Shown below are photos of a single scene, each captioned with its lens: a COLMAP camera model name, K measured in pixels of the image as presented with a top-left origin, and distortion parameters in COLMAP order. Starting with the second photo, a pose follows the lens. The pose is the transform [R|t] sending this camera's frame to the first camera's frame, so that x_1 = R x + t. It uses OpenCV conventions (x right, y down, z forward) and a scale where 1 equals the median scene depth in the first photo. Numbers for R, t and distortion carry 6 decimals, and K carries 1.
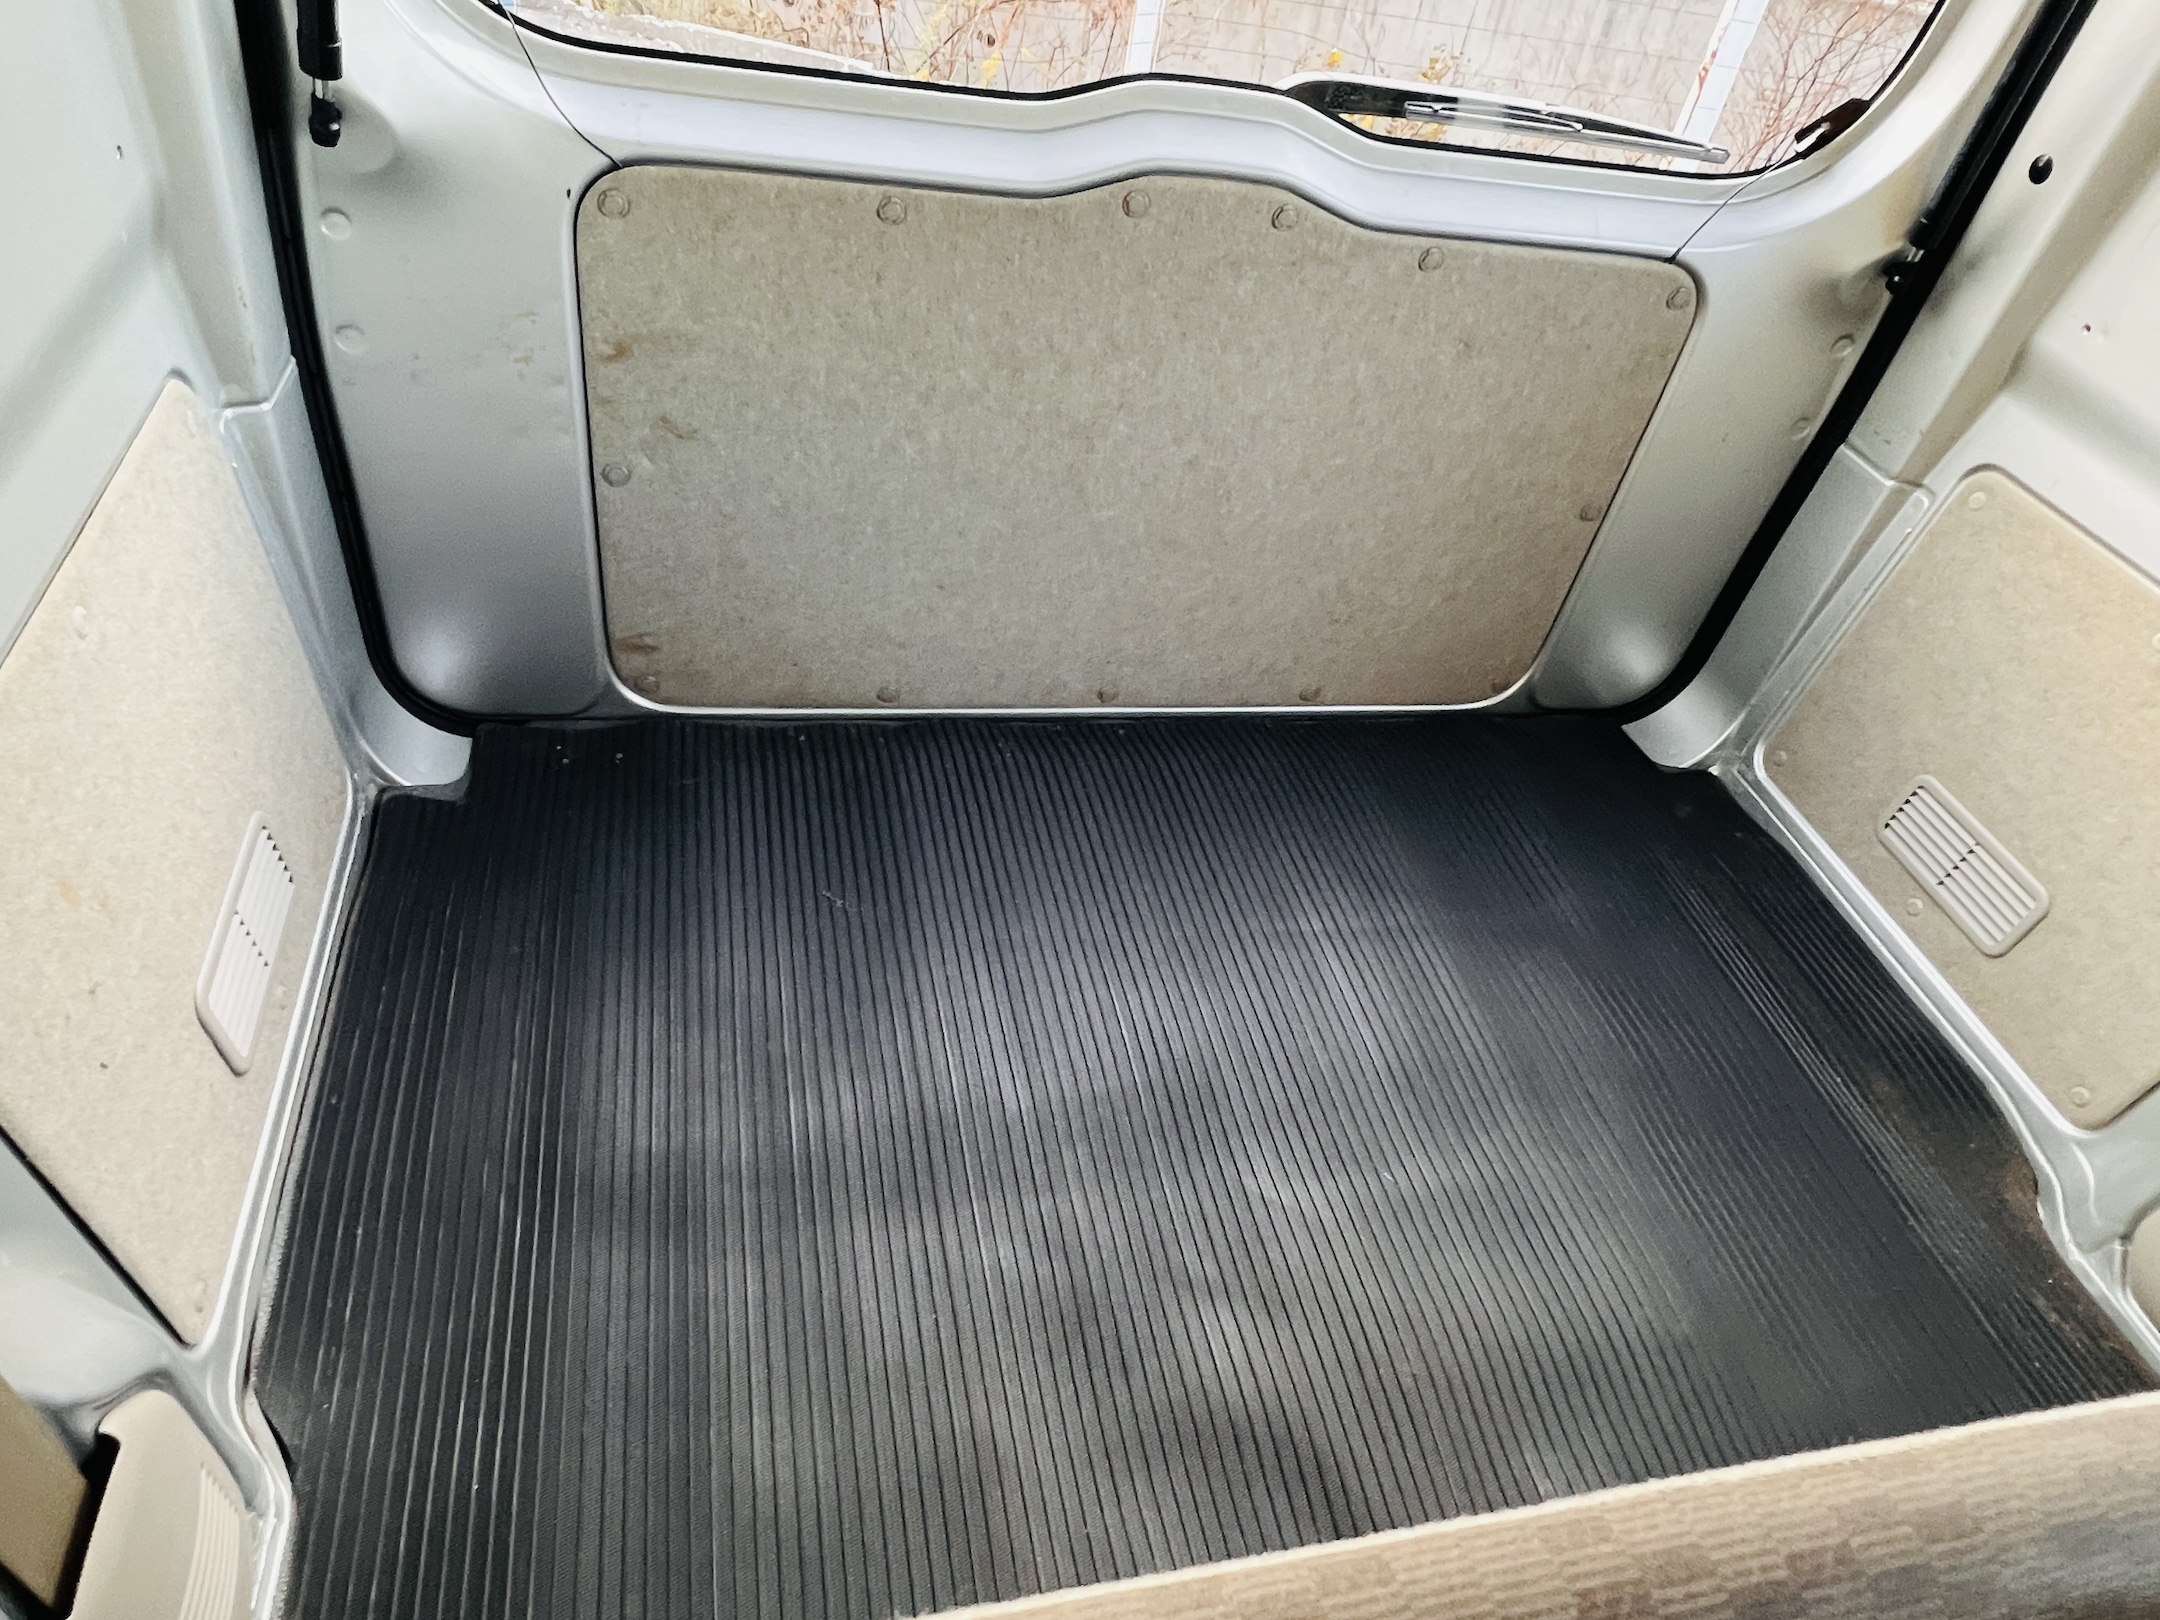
lens RADIAL K [[1320.2, 0, 1080.0], [0, 1320.2, 810.0], [0, 0, 1]] dist [-0.003728, 0.003659]
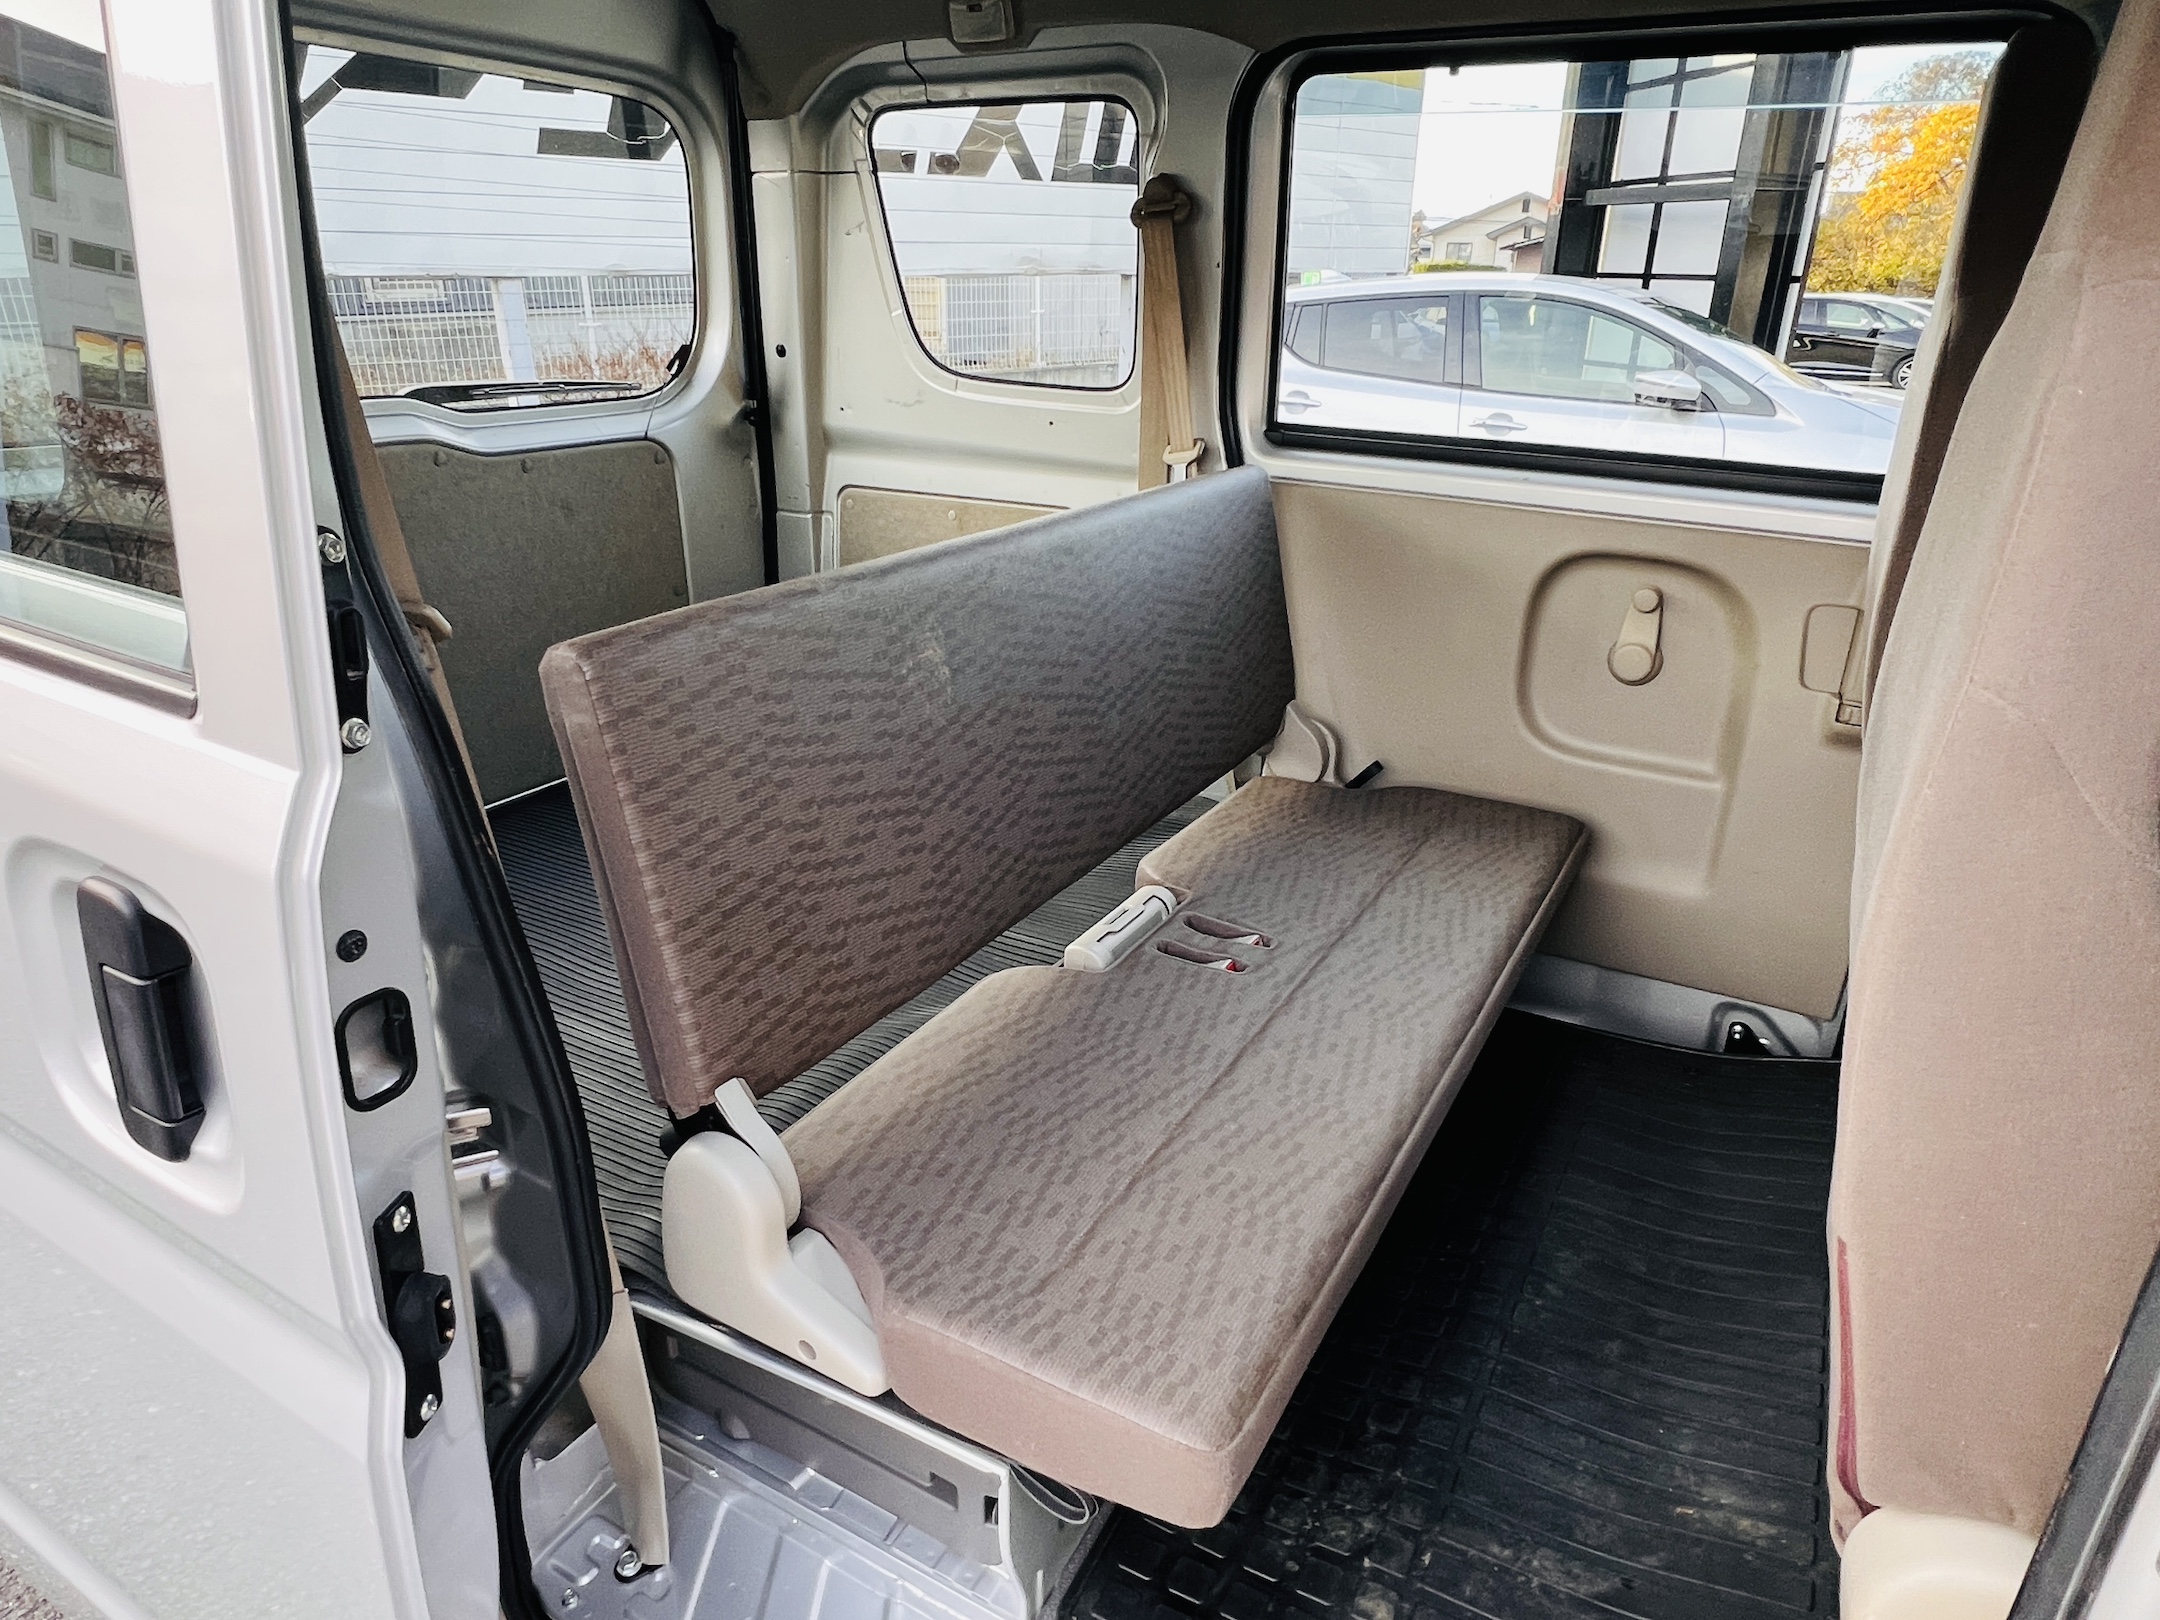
lens RADIAL K [[1319.4, 0, 1080.0], [0, 1319.4, 810.0], [0, 0, 1]] dist [0.006072, -0.000293]
pose [[0.654678, -0.413701, 0.632652, -0.523852], [0.571806, 0.818439, -0.056523, 0.447953], [-0.494404, 0.398758, 0.772371, -0.496946]]
